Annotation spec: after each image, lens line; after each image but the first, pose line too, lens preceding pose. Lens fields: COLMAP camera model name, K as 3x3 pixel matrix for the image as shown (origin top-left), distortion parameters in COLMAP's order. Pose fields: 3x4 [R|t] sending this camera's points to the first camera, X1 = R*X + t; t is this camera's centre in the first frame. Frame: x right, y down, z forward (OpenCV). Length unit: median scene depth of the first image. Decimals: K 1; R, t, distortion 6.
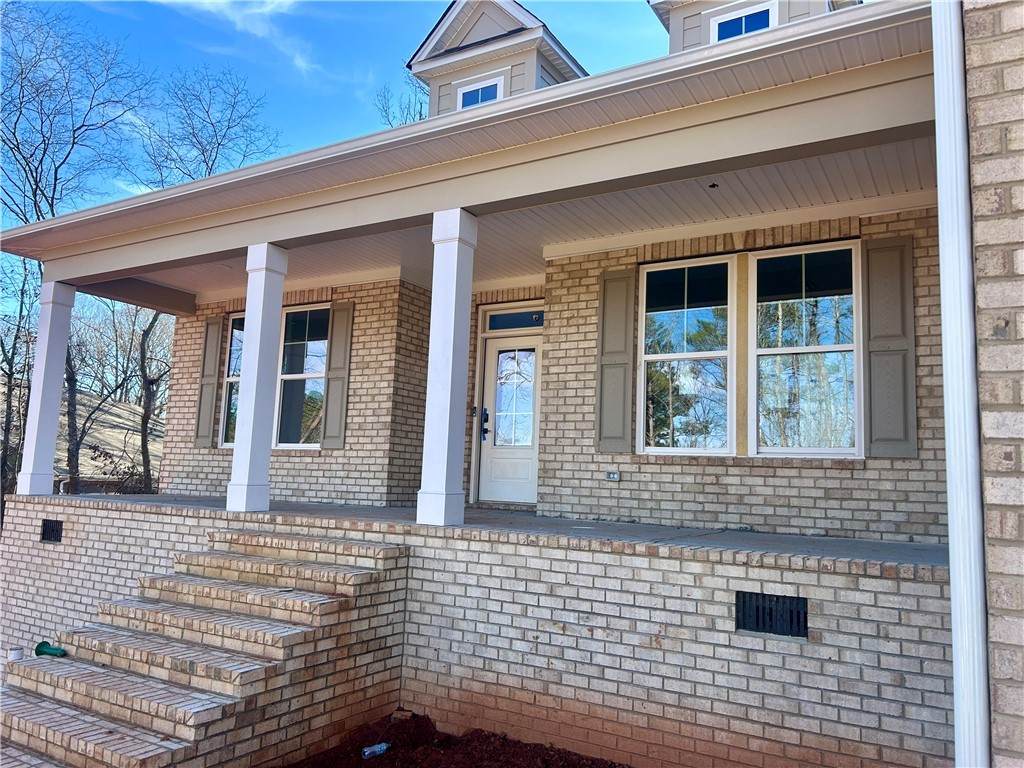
lens RADIAL K [[776.3, 0, 505.4], [0, 776.3, 379.2], [0, 0, 1]] dist [0.009006, -0.014260]
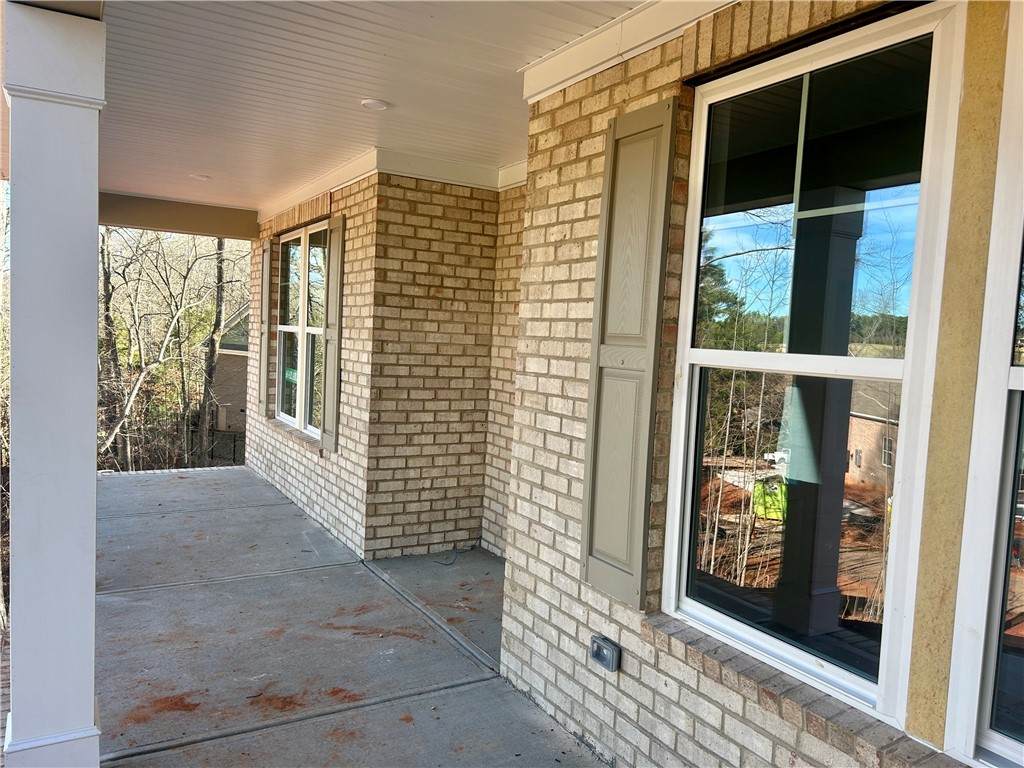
lens RADIAL K [[776.3, 0, 517.1], [0, 776.3, 391.5], [0, 0, 1]] dist [0.009006, -0.014260]
pose [[0.881929, 0.034438, -0.470123, 0.271071], [0.052509, 0.983943, 0.170582, -0.075130], [0.468449, -0.175127, 0.865959, 0.633216]]
